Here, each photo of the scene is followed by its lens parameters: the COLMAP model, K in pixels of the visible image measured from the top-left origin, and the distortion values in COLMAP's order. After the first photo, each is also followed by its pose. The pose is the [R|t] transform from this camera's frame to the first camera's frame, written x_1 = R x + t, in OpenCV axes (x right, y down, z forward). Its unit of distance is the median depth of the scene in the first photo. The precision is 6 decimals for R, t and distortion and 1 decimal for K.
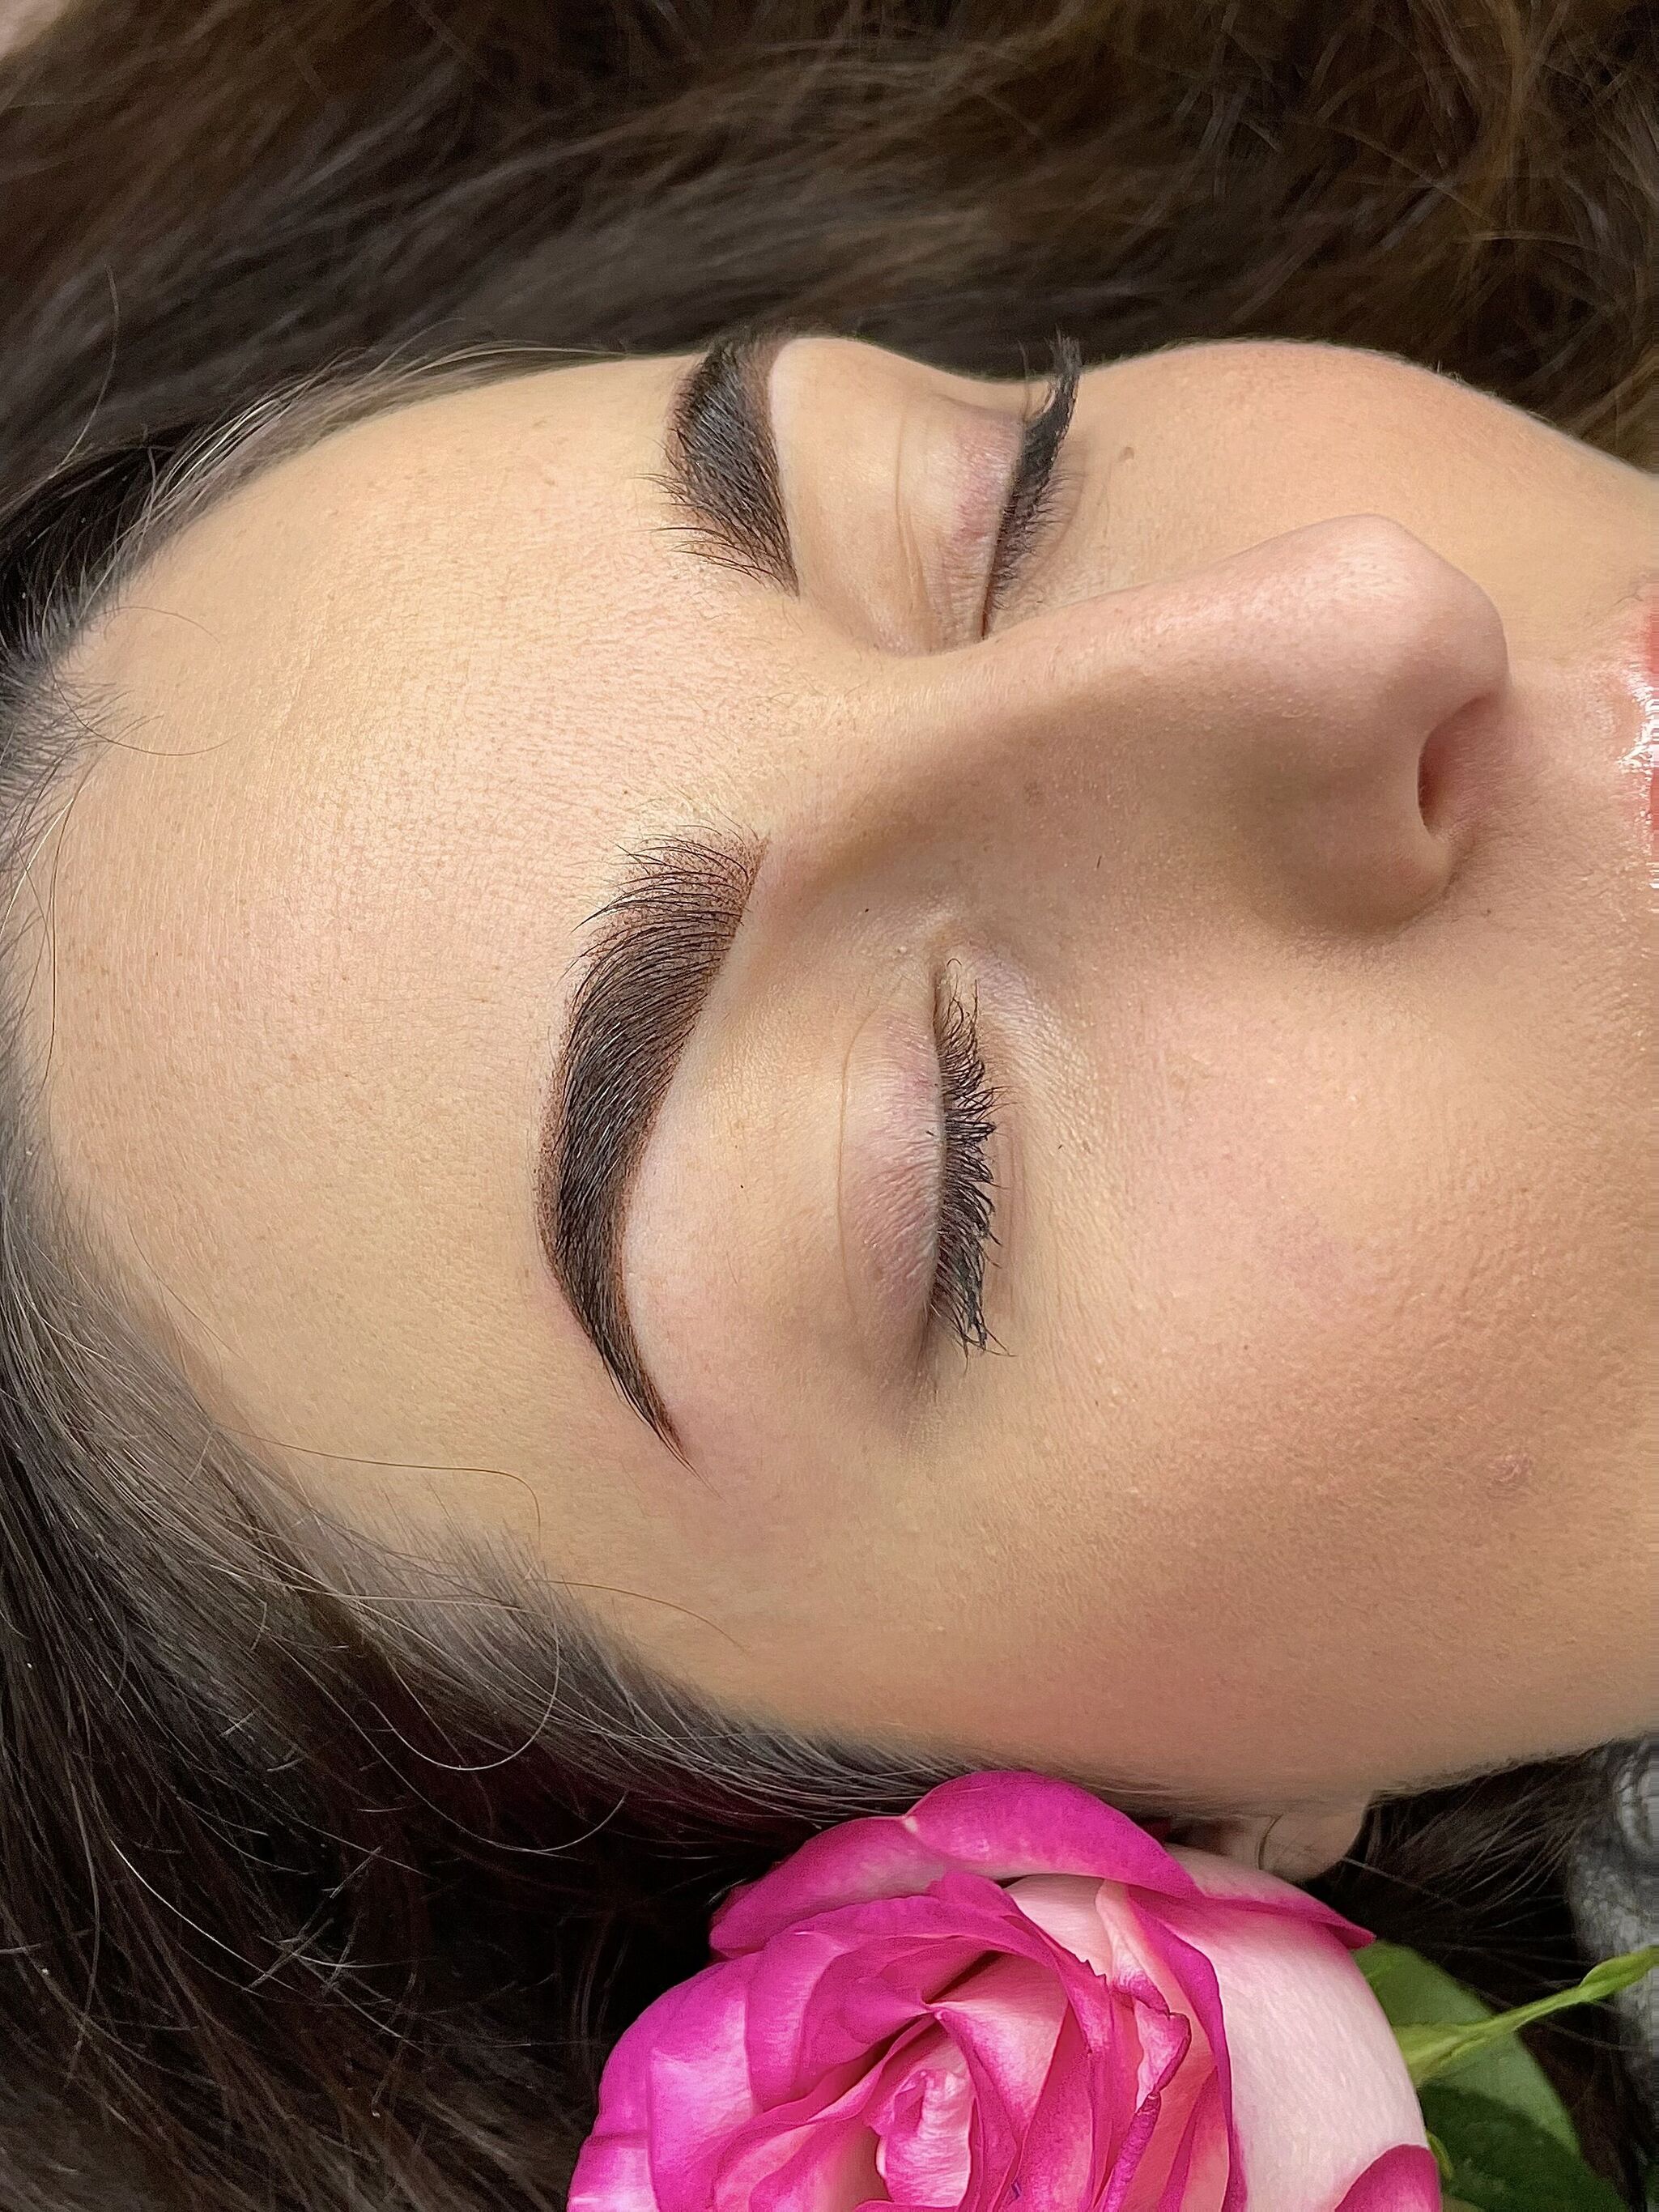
lens RADIAL K [[2570.1, 0, 829.9], [0, 2570.1, 1104.1], [0, 0, 1]] dist [0.091575, -0.064484]
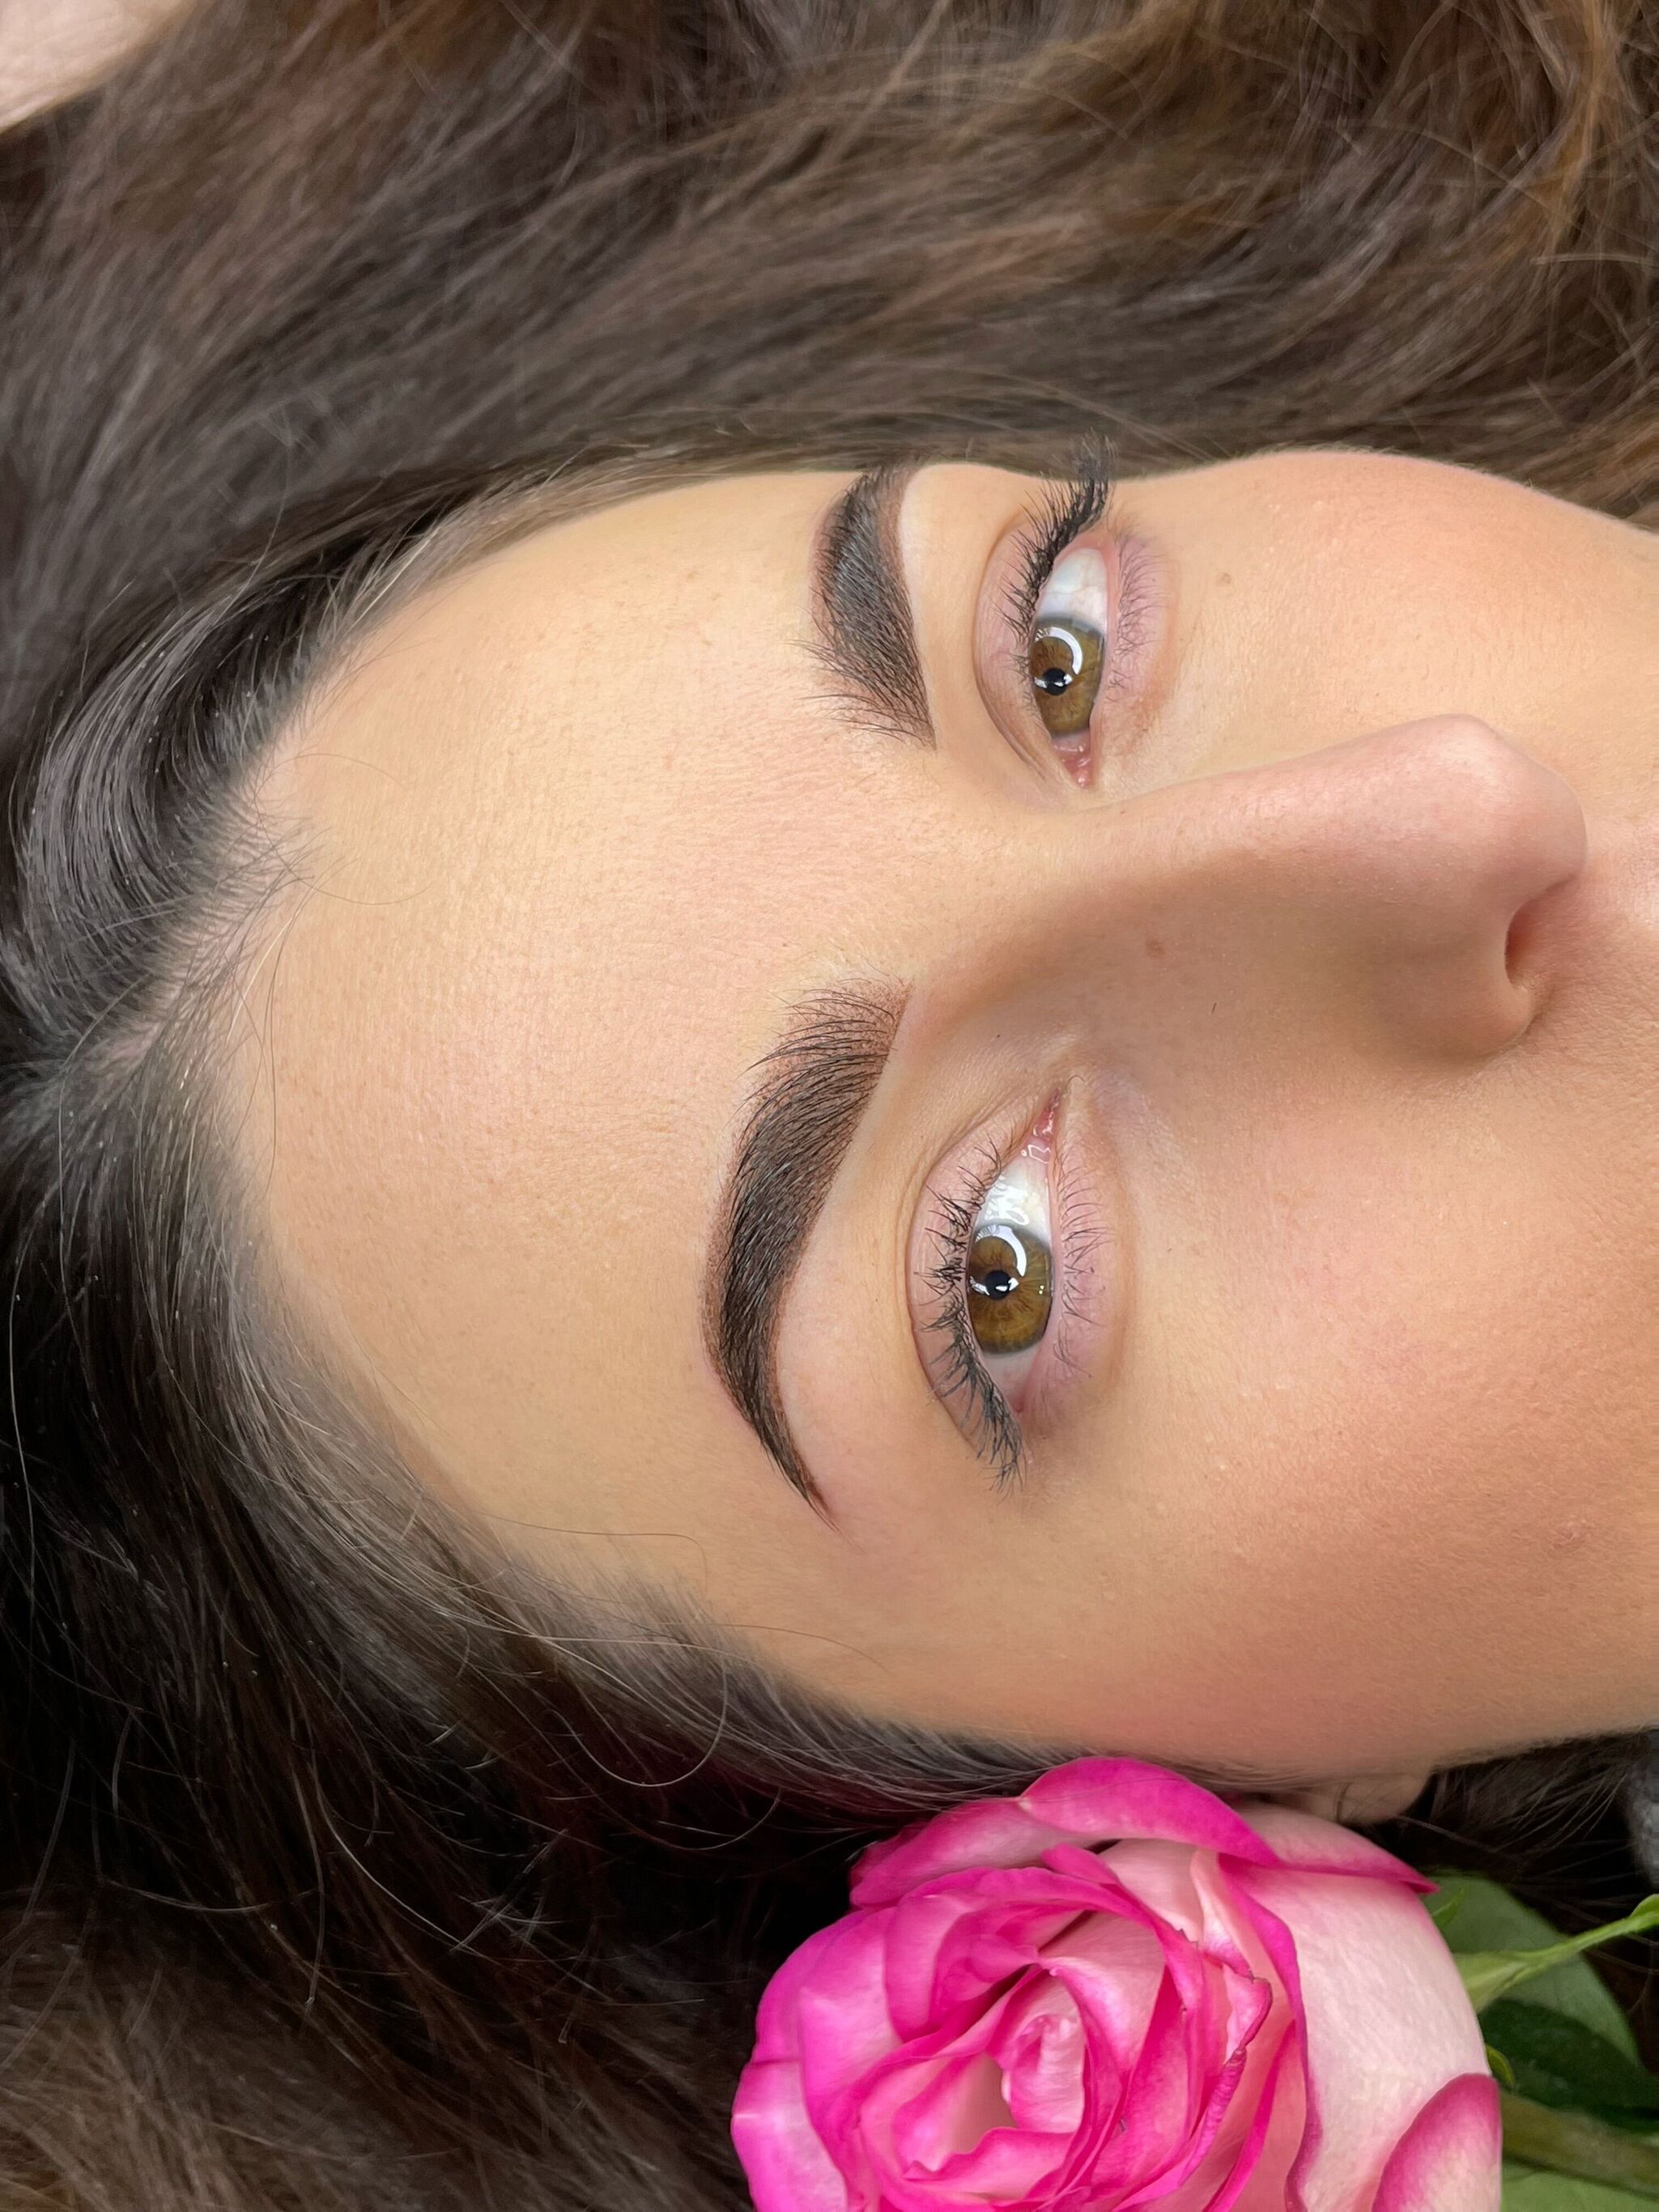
lens RADIAL K [[2570.1, 0, 829.9], [0, 2570.1, 1104.1], [0, 0, 1]] dist [0.091575, -0.064484]
pose [[0.999906, -0.006165, -0.012282, -0.042631], [0.007450, 0.994178, 0.107492, -0.157098], [0.011548, -0.107574, 0.994130, -0.099495]]
